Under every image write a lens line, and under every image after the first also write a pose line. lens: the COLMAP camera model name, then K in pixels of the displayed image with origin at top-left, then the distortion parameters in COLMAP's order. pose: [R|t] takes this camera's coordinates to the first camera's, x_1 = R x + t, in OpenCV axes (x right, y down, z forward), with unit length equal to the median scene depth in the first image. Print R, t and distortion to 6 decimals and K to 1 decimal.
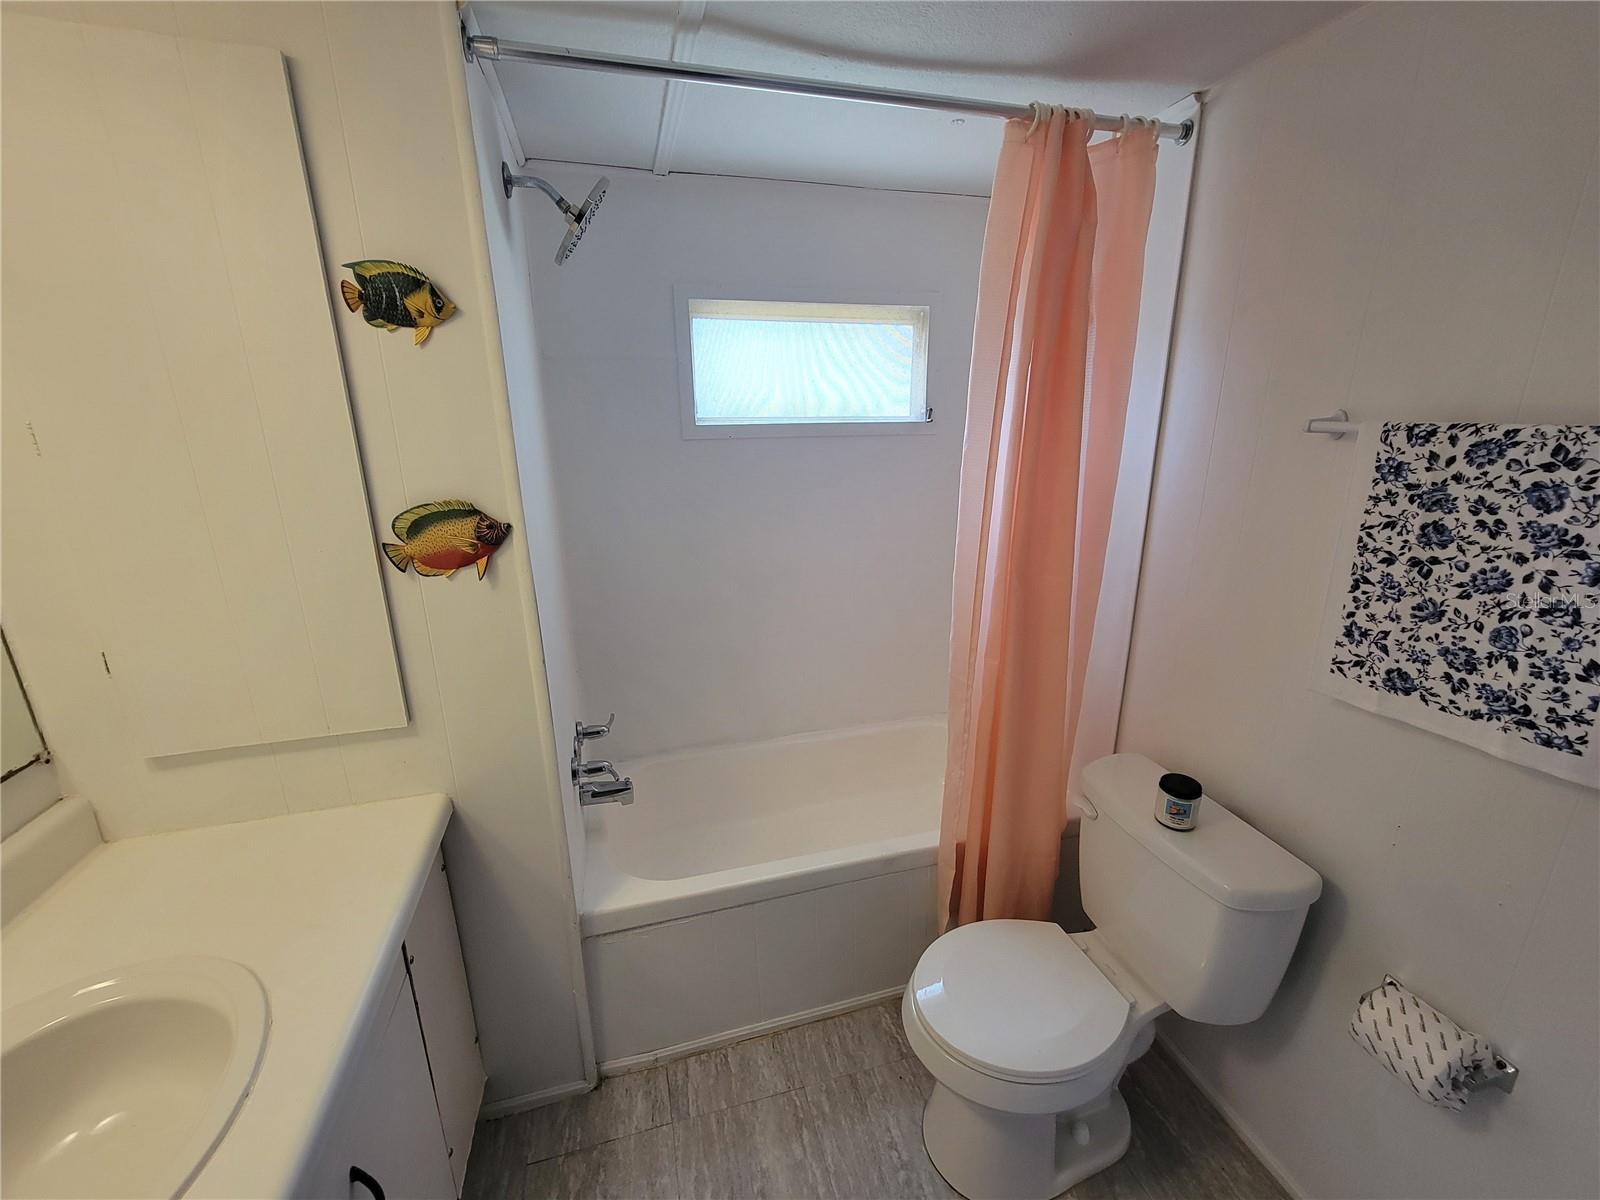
lens RADIAL K [[654.5, 0, 797.1], [0, 654.5, 601.0], [0, 0, 1]] dist [-0.002333, -0.000338]
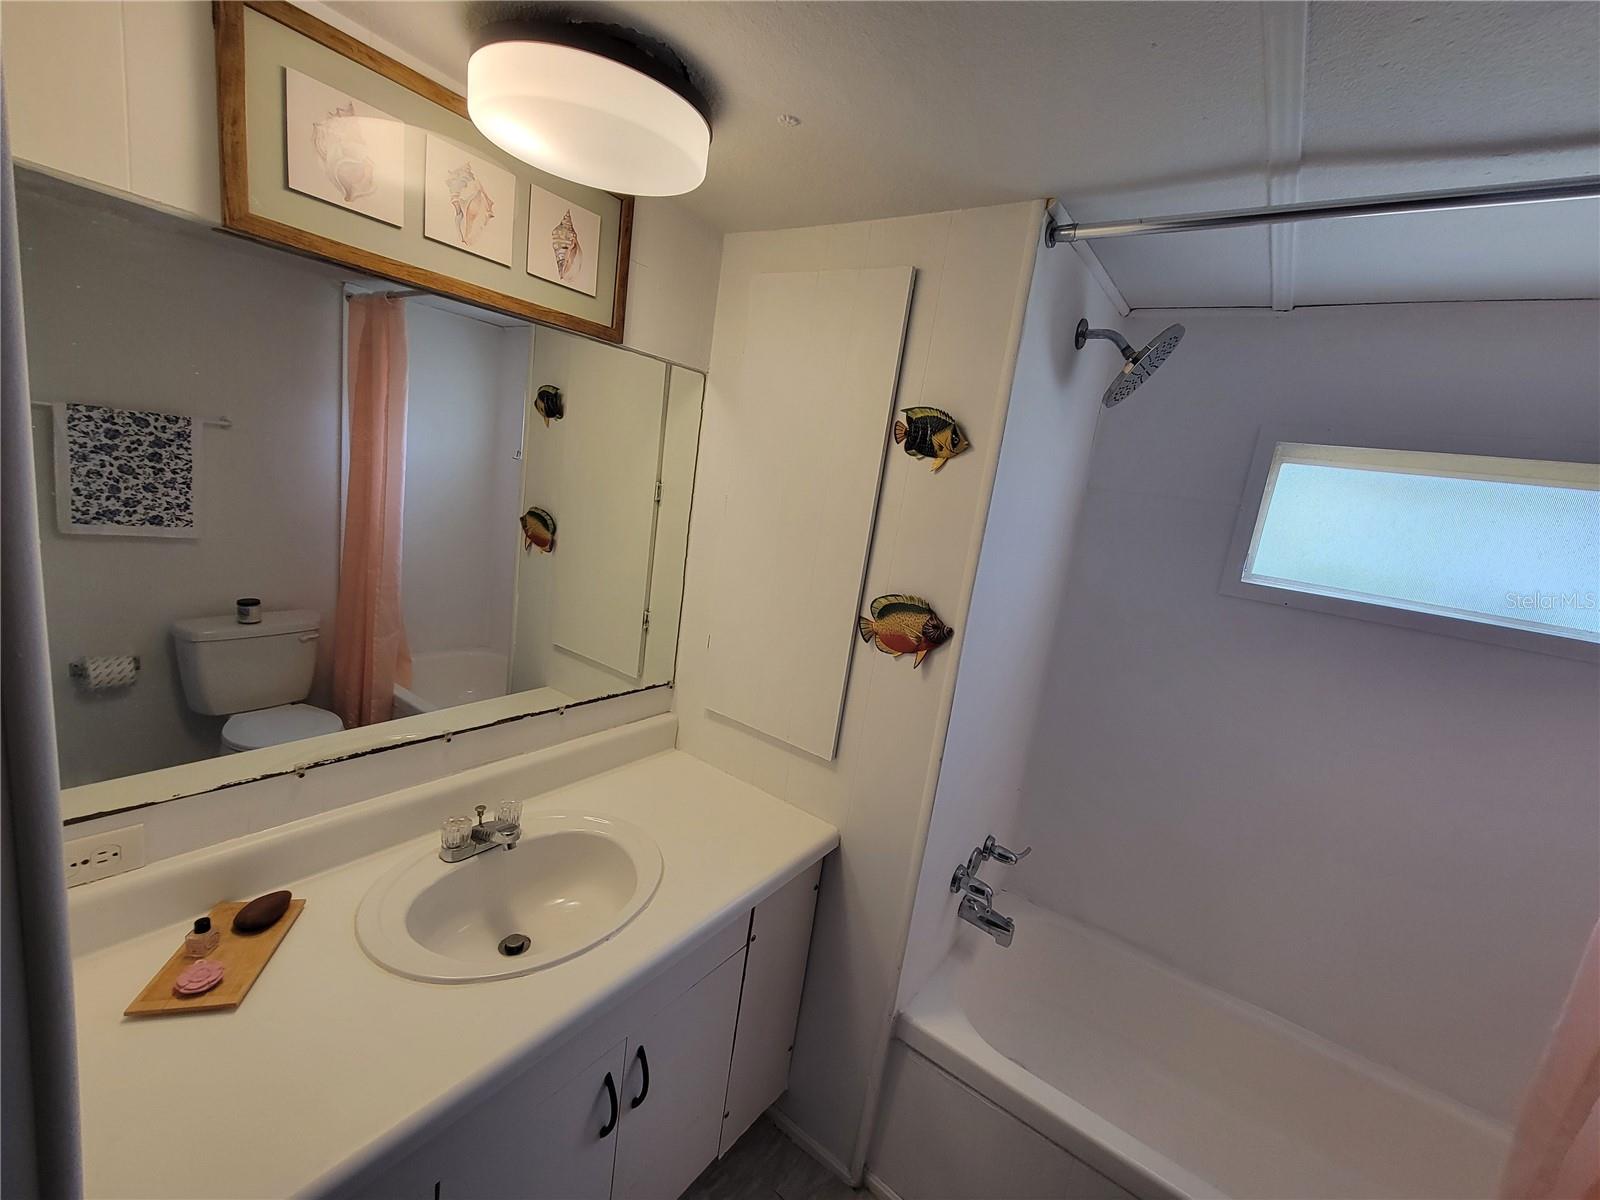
lens RADIAL K [[654.5, 0, 798.0], [0, 654.5, 599.3], [0, 0, 1]] dist [-0.002333, -0.000338]
pose [[0.610967, 0.236690, -0.755445, 0.228881], [-0.354620, 0.934990, 0.006145, -0.080929], [0.707789, 0.264141, 0.655183, 0.079564]]
